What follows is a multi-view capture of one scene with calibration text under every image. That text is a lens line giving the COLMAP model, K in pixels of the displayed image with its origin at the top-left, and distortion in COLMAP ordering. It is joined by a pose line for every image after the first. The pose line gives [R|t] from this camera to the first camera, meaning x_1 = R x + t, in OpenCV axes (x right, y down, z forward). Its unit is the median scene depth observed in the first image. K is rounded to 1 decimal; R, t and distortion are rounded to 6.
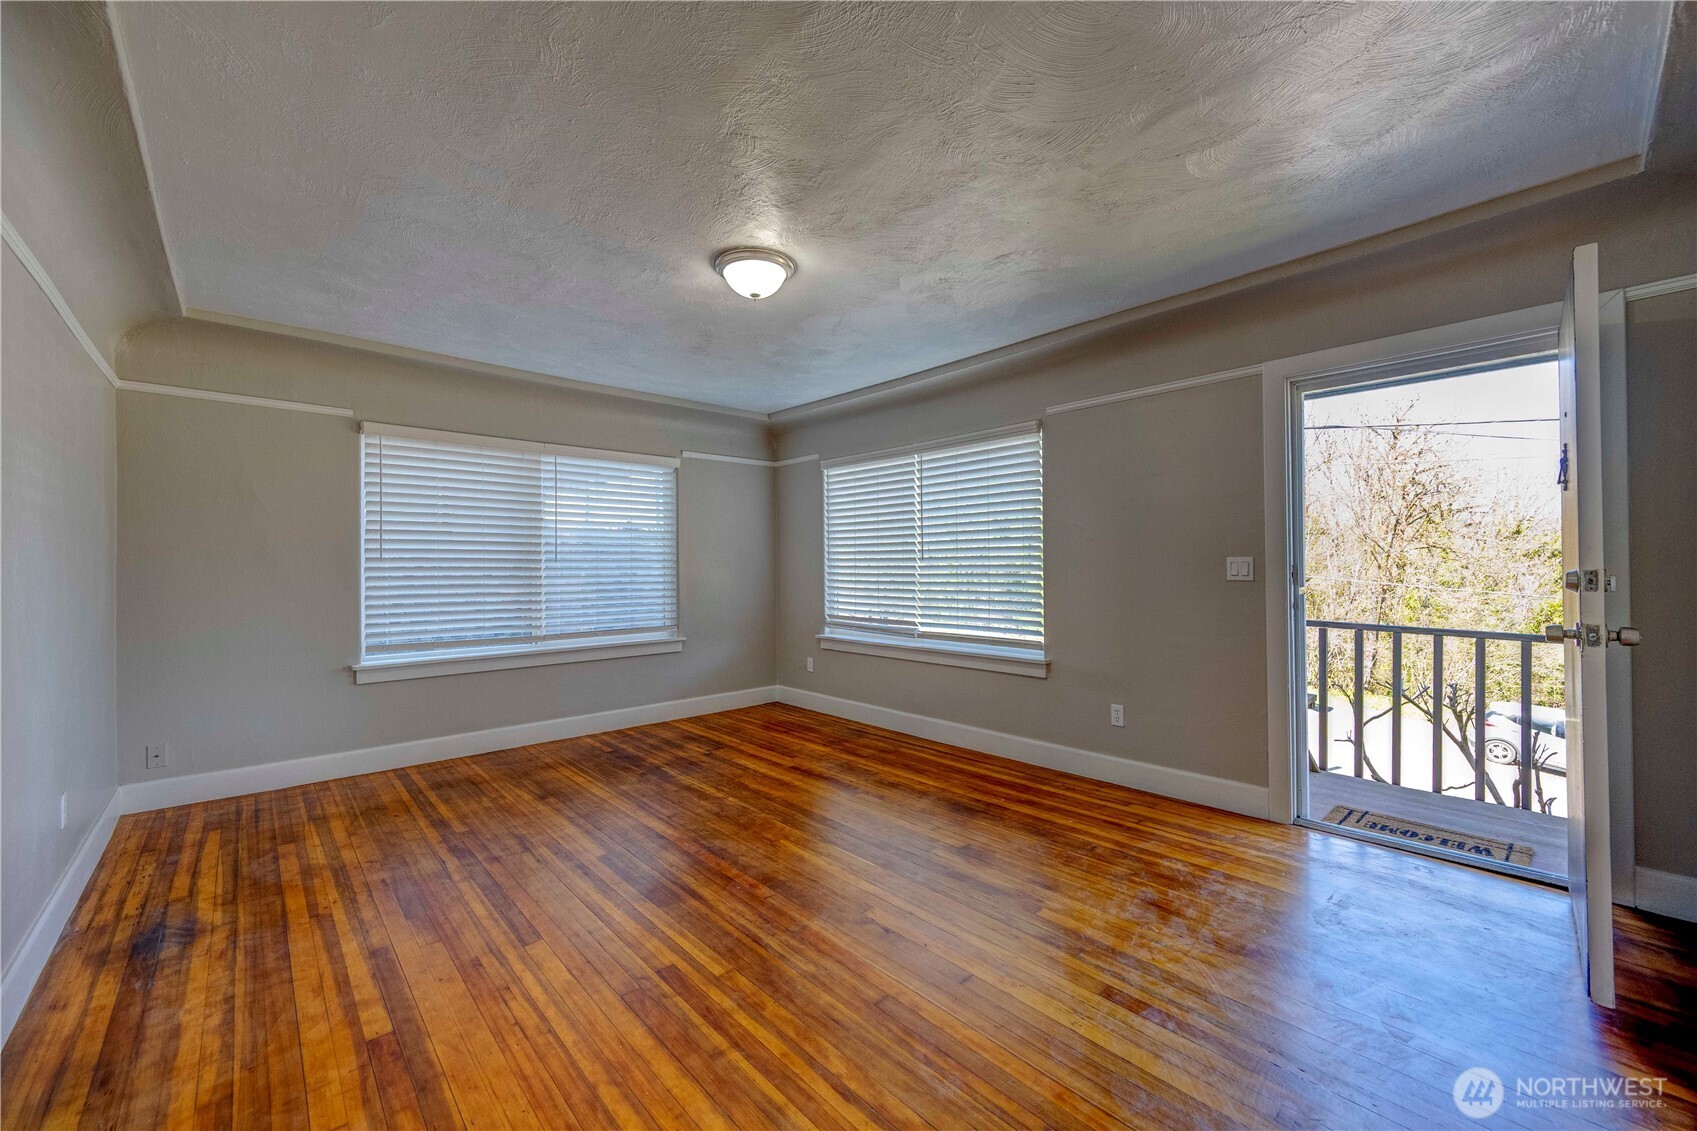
lens RADIAL K [[666.1, 0, 854.2], [0, 666.1, 565.6], [0, 0, 1]] dist [0.000369, -0.000396]
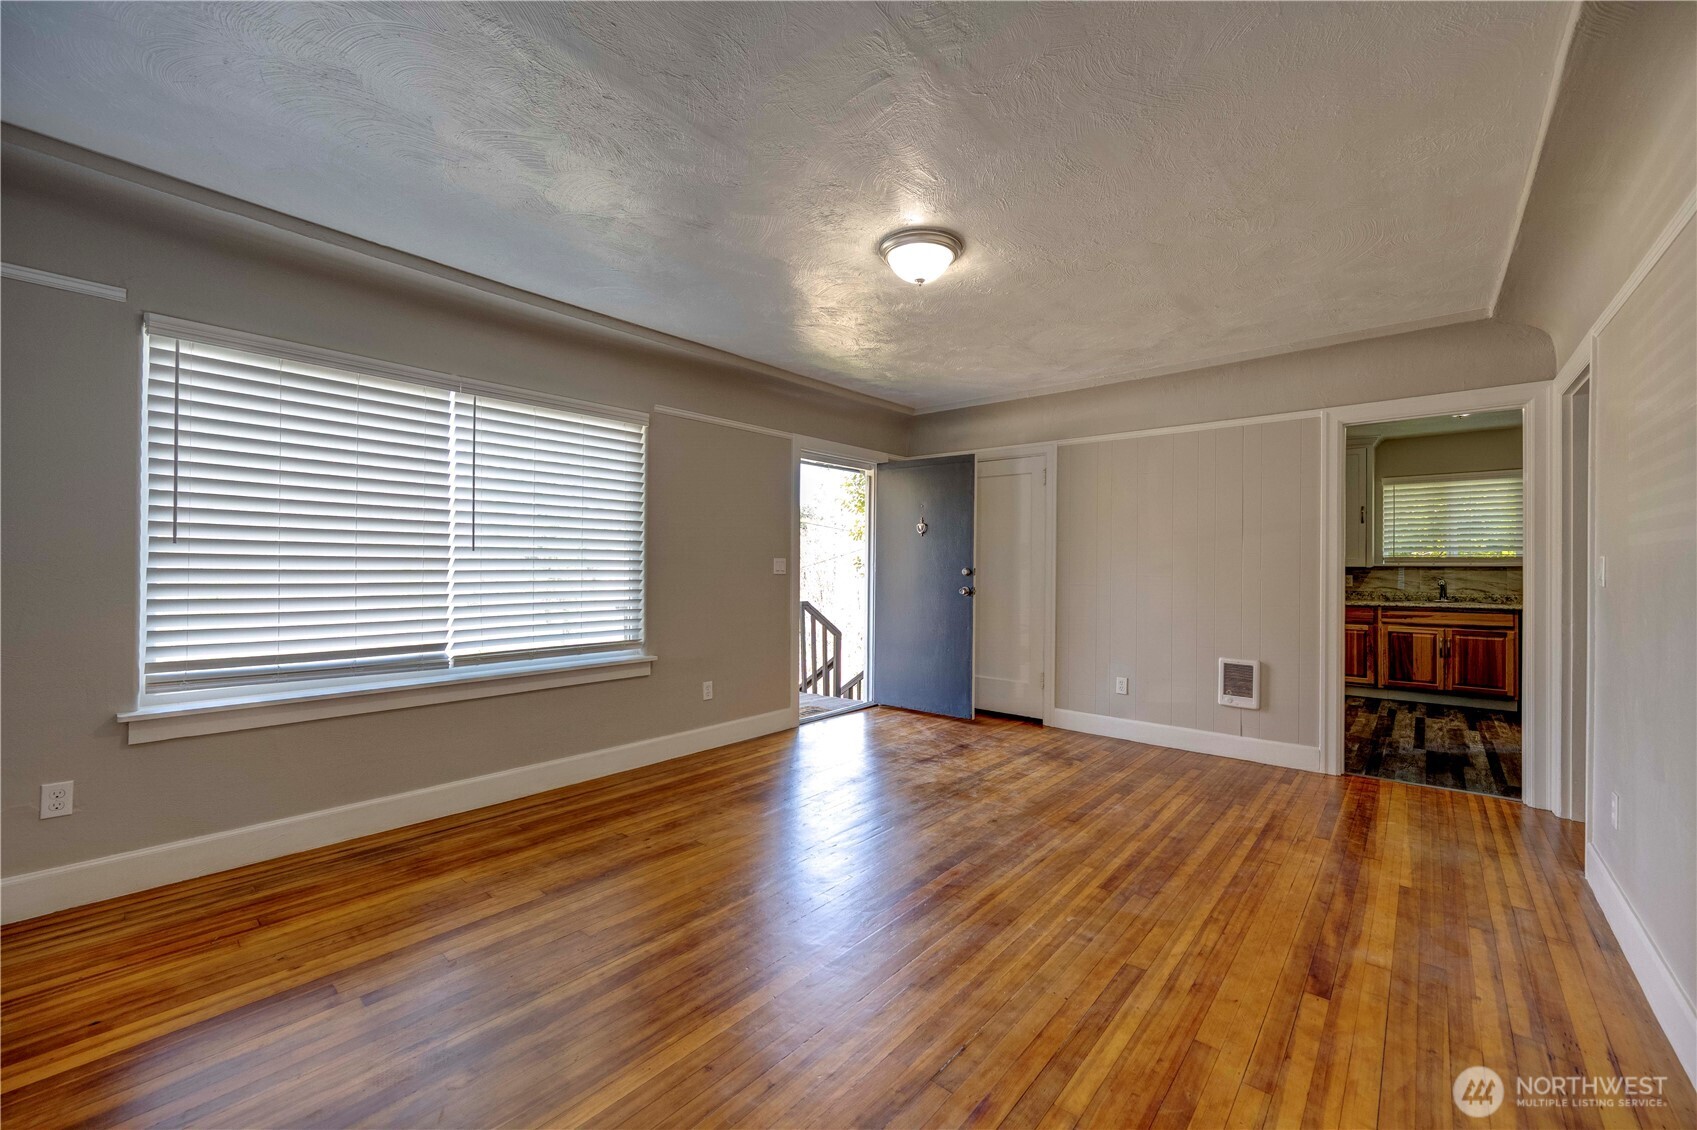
lens RADIAL K [[666.1, 0, 852.3], [0, 666.1, 572.4], [0, 0, 1]] dist [0.000369, -0.000396]
pose [[-0.115086, -0.006258, 0.993336, -0.746806], [-0.011019, 0.999927, 0.005023, 0.007155], [-0.993294, -0.010367, -0.115146, 0.827910]]
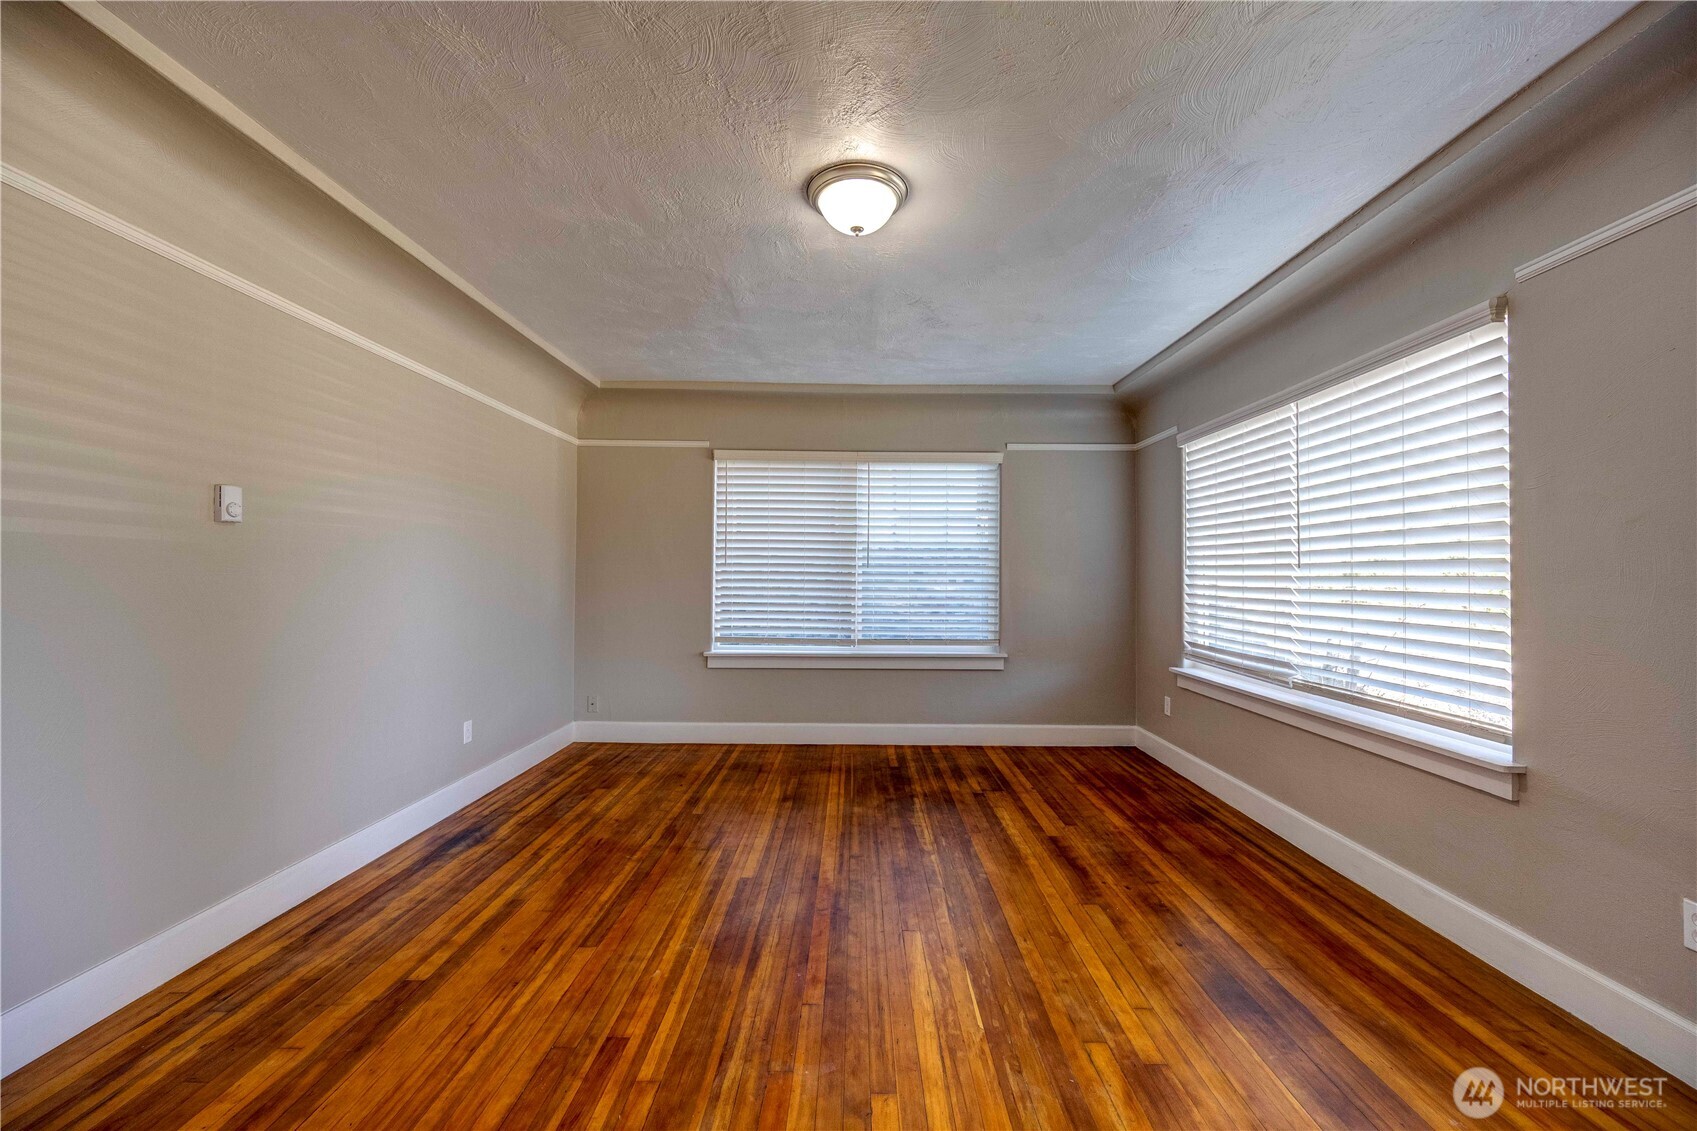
lens RADIAL K [[666.1, 0, 853.6], [0, 666.1, 565.9], [0, 0, 1]] dist [0.000369, -0.000396]
pose [[0.735048, 0.002804, -0.678010, 0.265593], [-0.011504, 0.999899, -0.008337, 0.000456], [0.677918, 0.013928, 0.735006, 0.291029]]
